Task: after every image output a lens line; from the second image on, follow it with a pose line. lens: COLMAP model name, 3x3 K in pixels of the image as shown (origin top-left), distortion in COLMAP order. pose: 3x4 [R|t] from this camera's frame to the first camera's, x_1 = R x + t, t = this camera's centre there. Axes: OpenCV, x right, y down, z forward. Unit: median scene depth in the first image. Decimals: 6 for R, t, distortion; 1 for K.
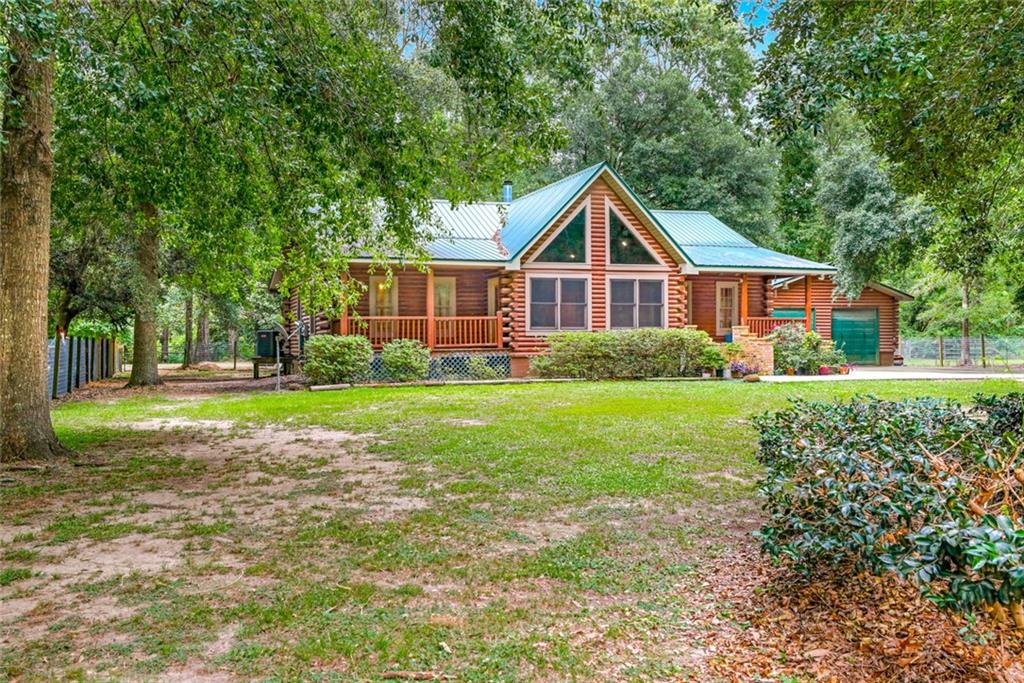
lens RADIAL K [[937.2, 0, 511.5], [0, 937.2, 344.5], [0, 0, 1]] dist [0.020360, 0.000000]
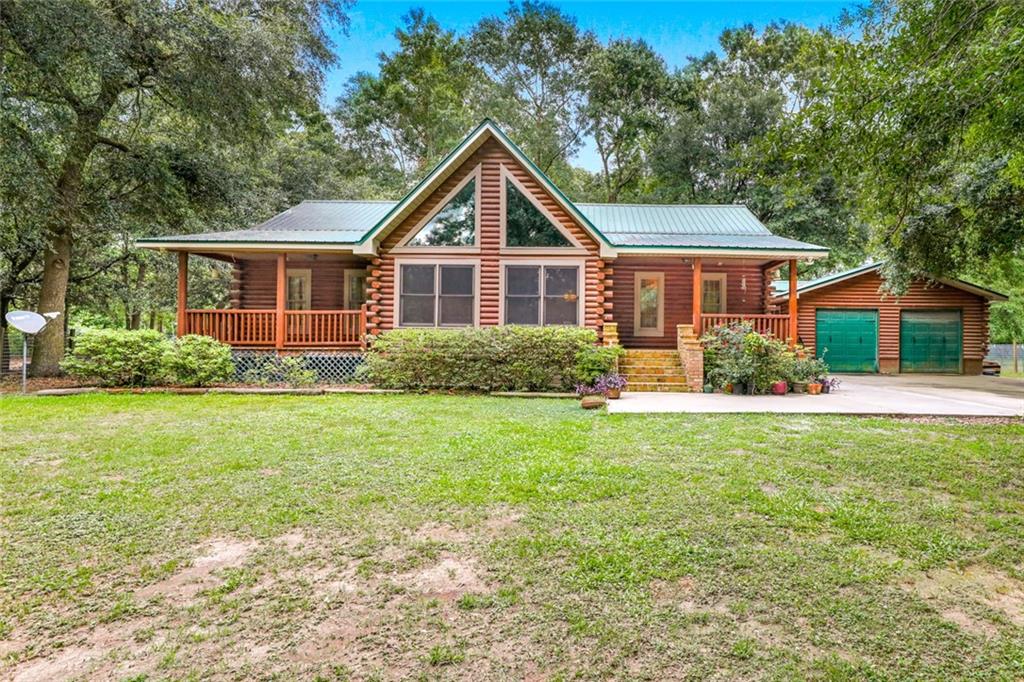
lens RADIAL K [[653.0, 0, 512.5], [0, 653.0, 333.0], [0, 0, 1]] dist [-0.009872, -0.002650]
pose [[0.949792, 0.010978, -0.312688, 0.289710], [-0.015389, 0.999814, -0.011642, -0.004232], [0.312502, 0.015869, 0.949785, 0.461568]]
